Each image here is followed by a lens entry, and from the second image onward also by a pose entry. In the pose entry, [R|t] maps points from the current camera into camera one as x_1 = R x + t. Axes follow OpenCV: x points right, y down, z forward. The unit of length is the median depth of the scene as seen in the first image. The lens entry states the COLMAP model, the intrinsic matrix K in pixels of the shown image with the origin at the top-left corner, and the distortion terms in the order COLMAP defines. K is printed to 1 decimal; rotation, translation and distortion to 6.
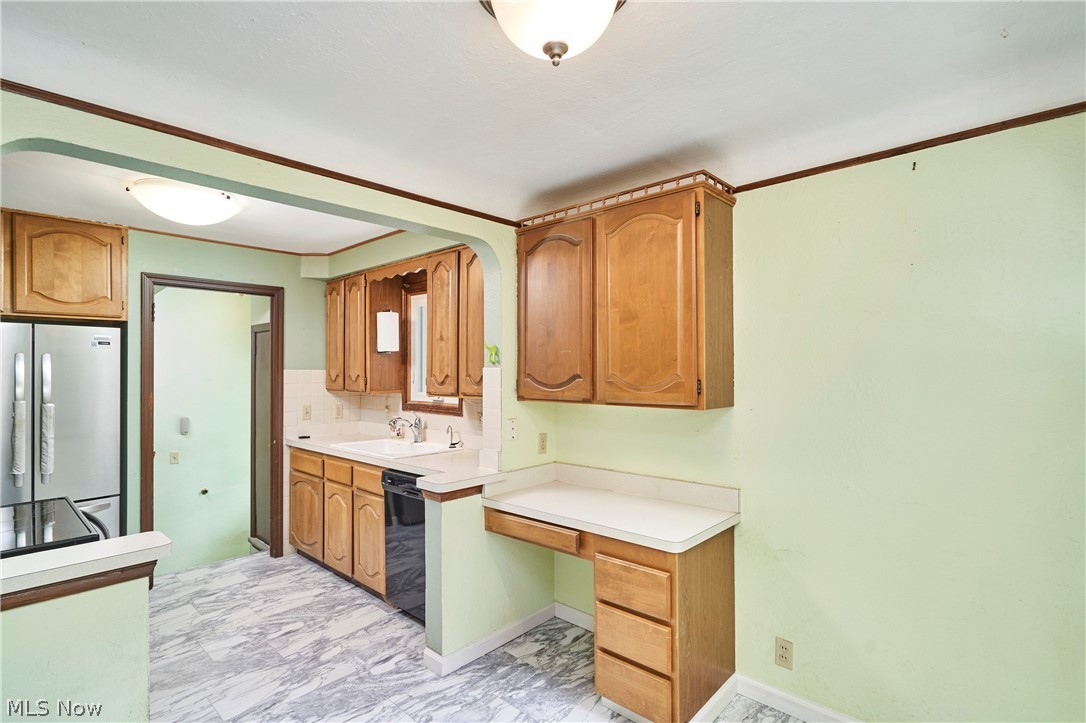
lens RADIAL K [[525.3, 0, 545.2], [0, 525.3, 365.6], [0, 0, 1]] dist [-0.003588, 0.000103]
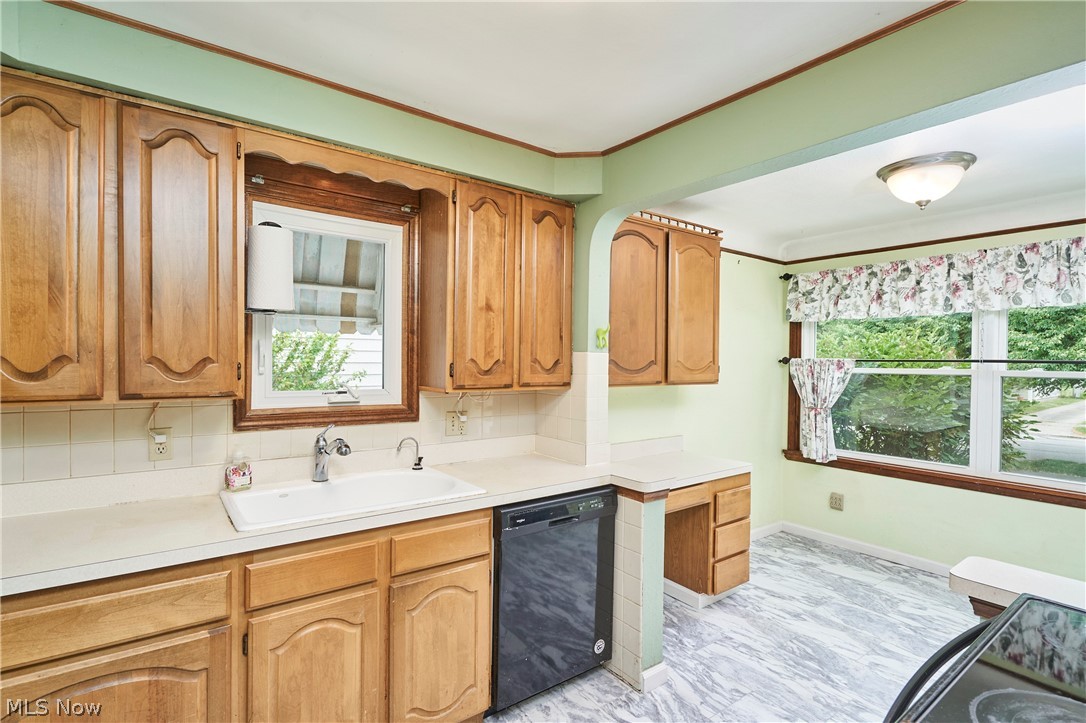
lens RADIAL K [[525.3, 0, 543.4], [0, 525.3, 364.2], [0, 0, 1]] dist [-0.003588, 0.000103]
pose [[0.186591, -0.005629, 0.982422, -0.880634], [-0.025165, 0.999628, 0.010507, 0.014404], [-0.982115, -0.026684, 0.186380, 0.801222]]
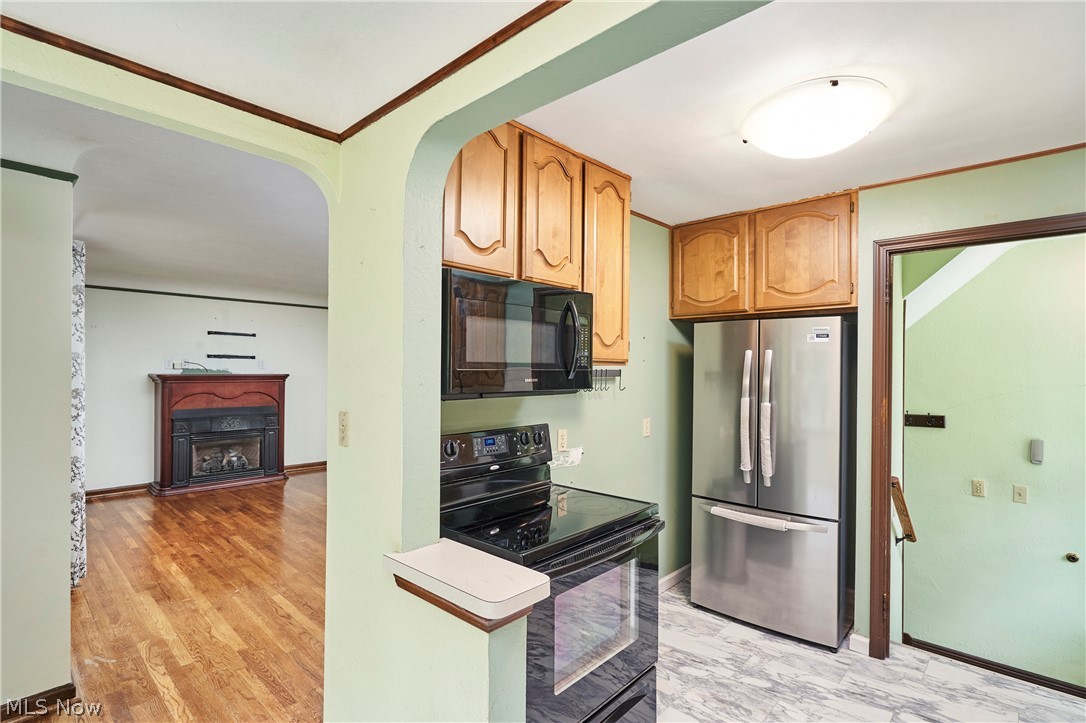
lens RADIAL K [[525.3, 0, 544.8], [0, 525.3, 364.6], [0, 0, 1]] dist [-0.003588, 0.000103]
pose [[-0.006409, -0.001711, -0.999978, 0.004102], [-0.000081, 0.999999, -0.001710, 0.004961], [0.999979, 0.000070, -0.006409, 0.558549]]
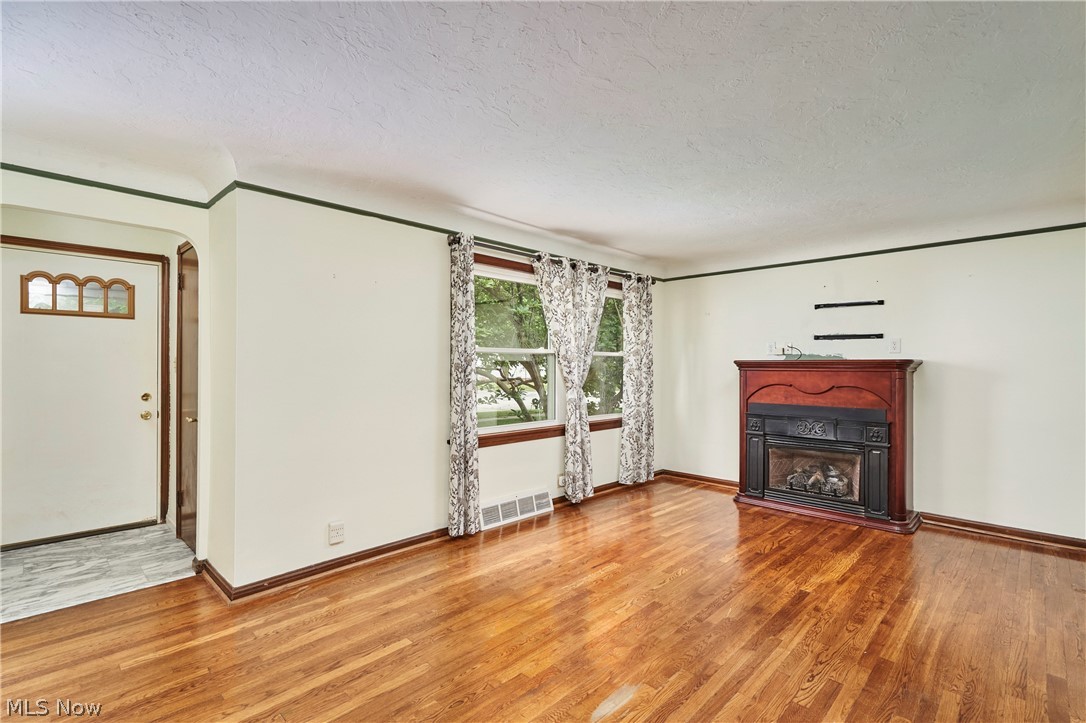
lens RADIAL K [[505.4, 0, 543.3], [0, 505.4, 364.9], [0, 0, 1]] dist [0.001154, 0.001101]
pose [[-0.999492, -0.000681, 0.031876, -1.236280], [-0.001139, 0.999896, -0.014349, 0.069977], [-0.031863, -0.014378, -0.999389, 0.751422]]
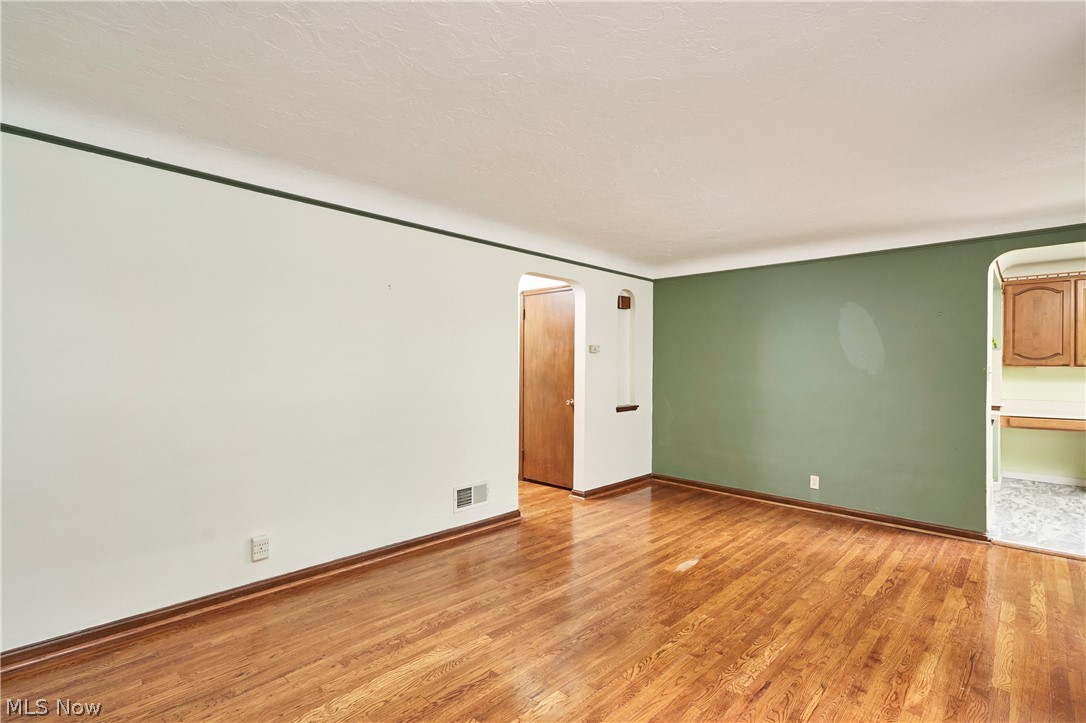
lens RADIAL K [[505.4, 0, 546.3], [0, 505.4, 365.2], [0, 0, 1]] dist [0.001154, 0.001101]
pose [[0.999819, 0.009683, -0.016404, -1.572000], [-0.009508, 0.999897, 0.010734, 0.049688], [0.016506, -0.010576, 0.999808, -0.866374]]
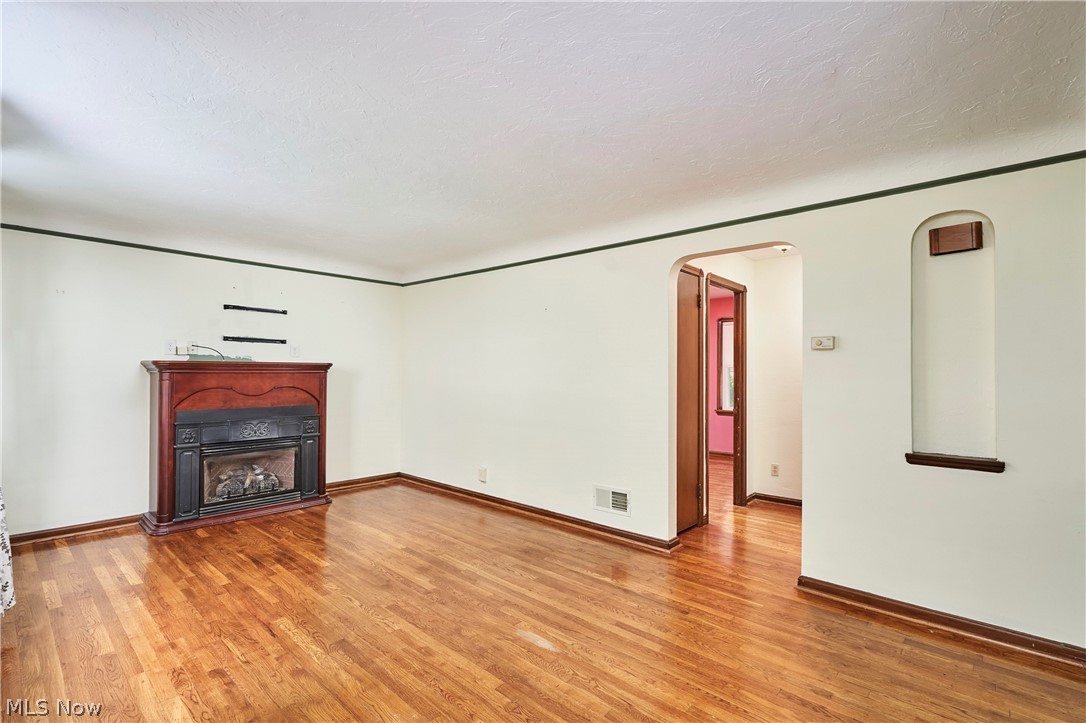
lens RADIAL K [[505.4, 0, 545.2], [0, 505.4, 362.0], [0, 0, 1]] dist [0.001154, 0.001101]
pose [[0.009290, -0.012542, -0.999878, -0.550992], [0.005424, 0.999907, -0.012492, 0.057670], [0.999942, -0.005307, 0.009357, 0.155467]]
